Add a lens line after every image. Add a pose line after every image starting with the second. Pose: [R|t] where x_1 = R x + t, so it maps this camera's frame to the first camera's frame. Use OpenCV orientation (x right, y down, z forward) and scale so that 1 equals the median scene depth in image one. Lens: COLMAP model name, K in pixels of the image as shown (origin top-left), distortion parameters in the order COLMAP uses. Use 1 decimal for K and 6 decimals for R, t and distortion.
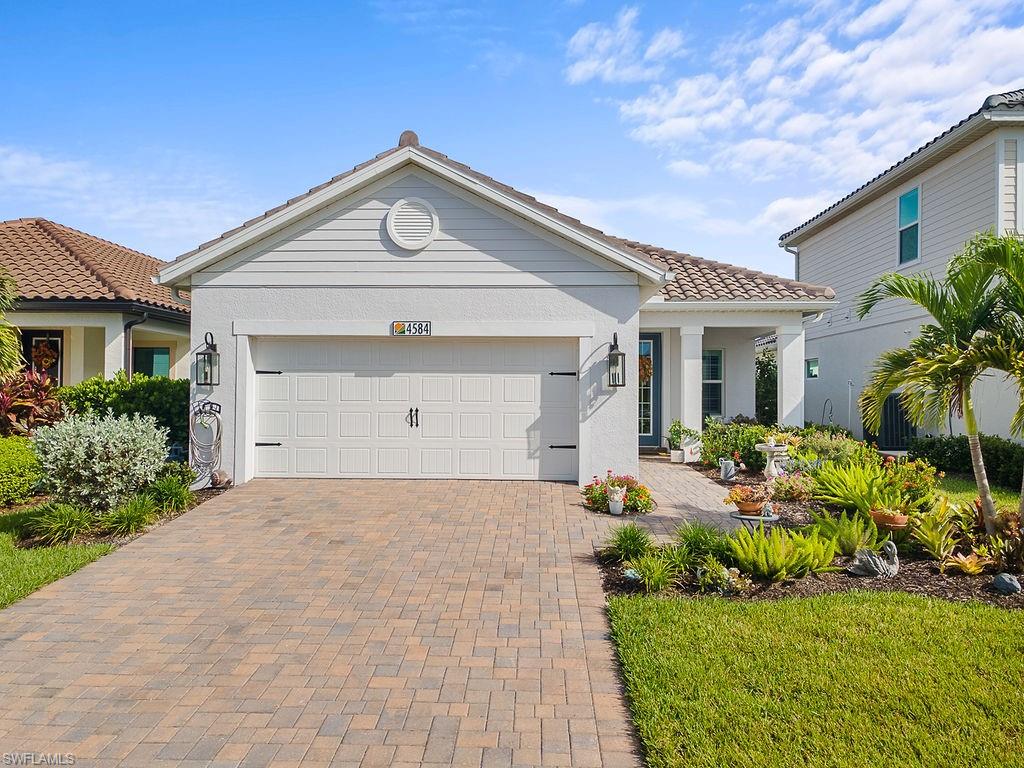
lens RADIAL K [[748.7, 0, 512.0], [0, 748.7, 384.0], [0, 0, 1]] dist [0.039565, -0.001294]
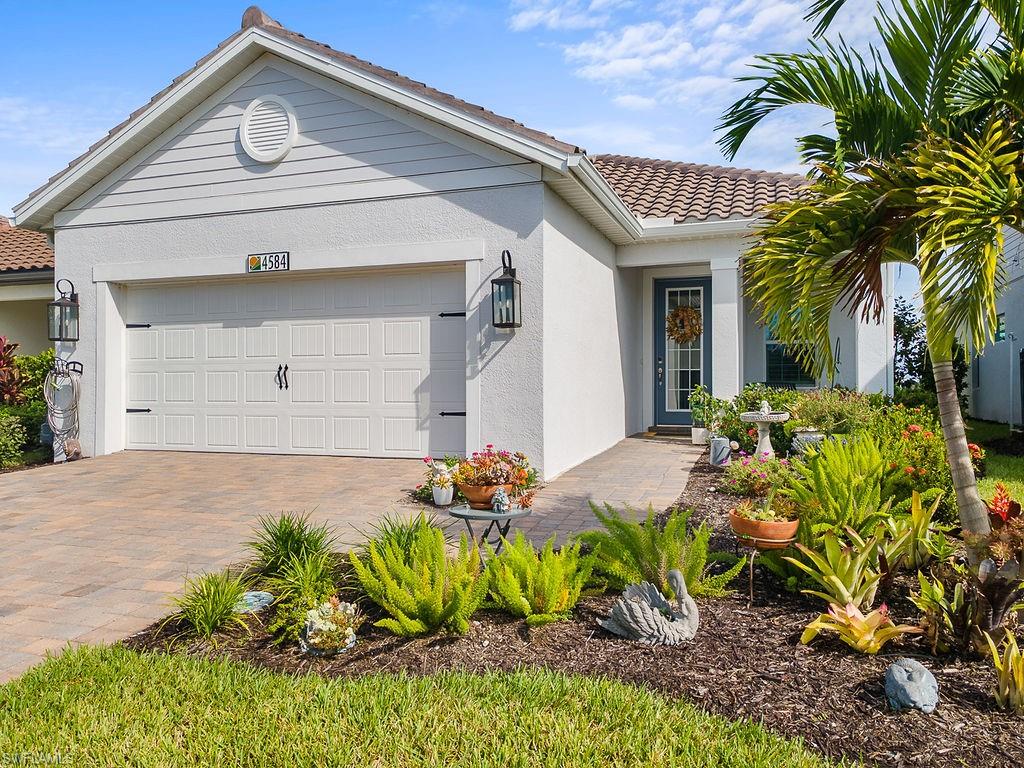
lens RADIAL K [[748.7, 0, 512.0], [0, 748.7, 384.0], [0, 0, 1]] dist [0.039565, -0.001294]
pose [[0.954090, -0.008797, -0.299391, 0.342737], [0.009916, 0.999948, 0.002218, 0.053769], [0.299356, -0.005084, 0.954128, 0.319774]]
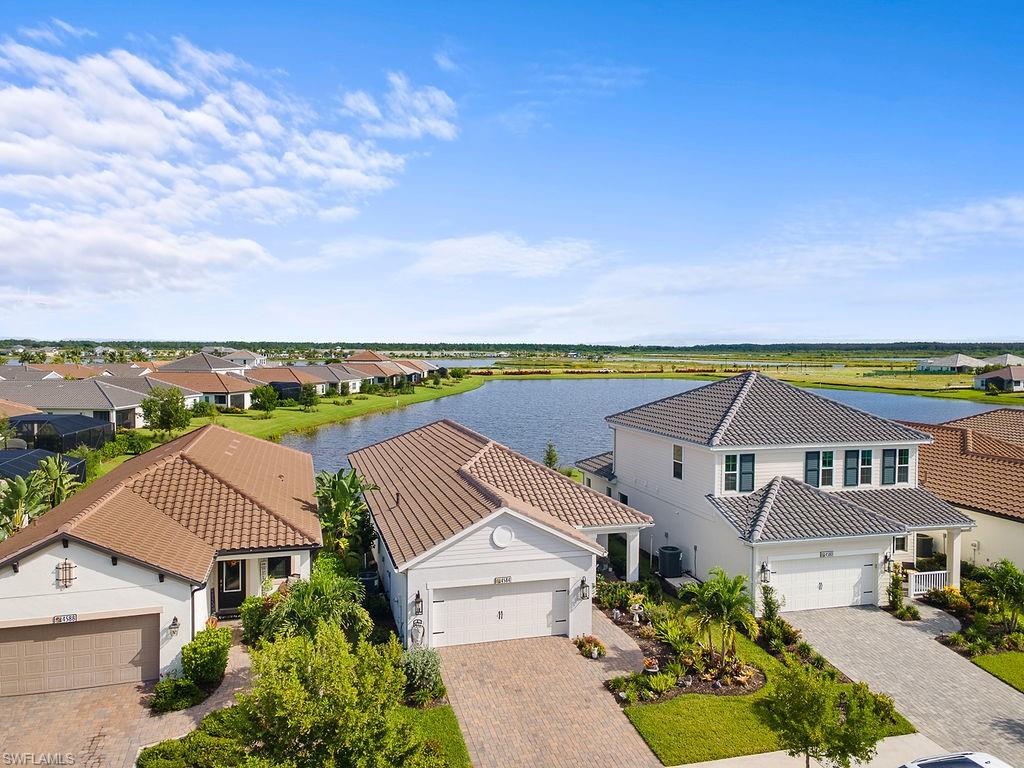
lens RADIAL K [[748.7, 0, 512.0], [0, 748.7, 384.0], [0, 0, 1]] dist [0.039565, -0.001294]
pose [[0.947578, -0.012761, 0.319270, -0.856853], [-0.008868, 0.997767, 0.066201, -0.849290], [-0.319402, -0.065562, 0.945349, -1.211423]]
